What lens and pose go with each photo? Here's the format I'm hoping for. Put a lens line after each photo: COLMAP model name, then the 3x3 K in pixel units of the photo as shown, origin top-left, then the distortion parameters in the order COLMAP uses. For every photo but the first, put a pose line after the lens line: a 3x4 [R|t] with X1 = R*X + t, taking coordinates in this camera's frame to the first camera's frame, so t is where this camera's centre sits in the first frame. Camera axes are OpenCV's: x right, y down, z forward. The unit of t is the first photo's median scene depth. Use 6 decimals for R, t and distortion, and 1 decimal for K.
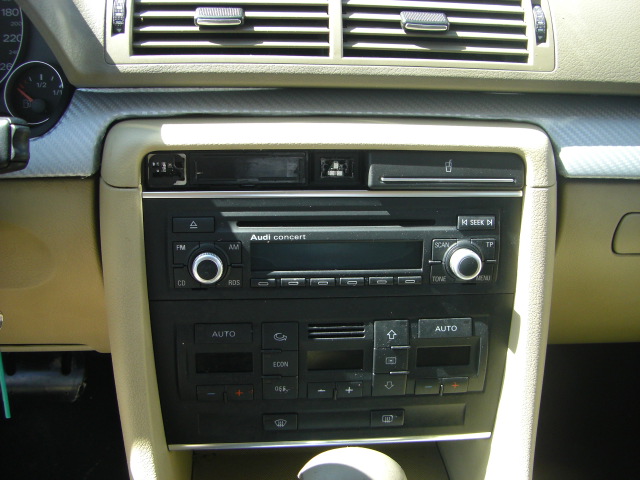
lens RADIAL K [[725.8, 0, 320.0], [0, 725.8, 240.0], [0, 0, 1]] dist [-0.162392, 0.048687]
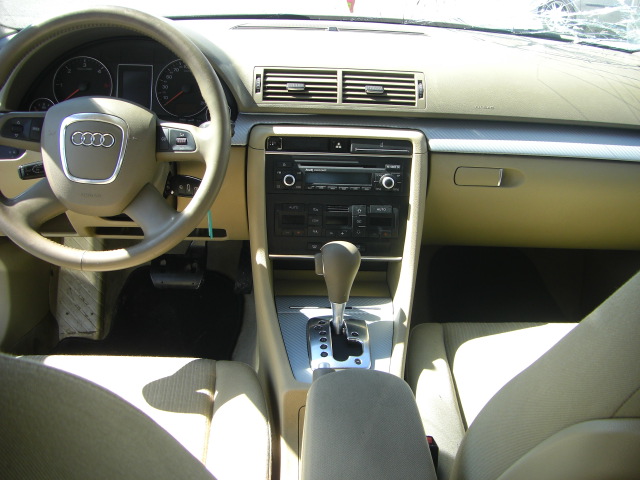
lens RADIAL K [[725.8, 0, 320.0], [0, 725.8, 240.0], [0, 0, 1]] dist [-0.162392, 0.048687]
pose [[0.998762, 0.023390, -0.043909, 0.076484], [-0.025911, 0.997994, -0.057760, 0.391050], [0.042470, 0.058826, 0.997364, -1.569714]]
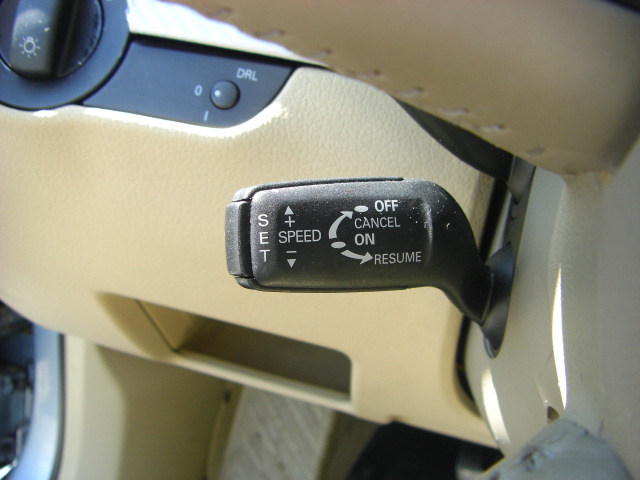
lens RADIAL K [[725.8, 0, 320.0], [0, 725.8, 240.0], [0, 0, 1]] dist [-0.162392, 0.048687]
pose [[0.939855, 0.229515, -0.252973, -0.927565], [-0.250414, 0.966670, -0.053316, 0.062643], [0.232304, 0.113457, 0.966003, 0.438529]]
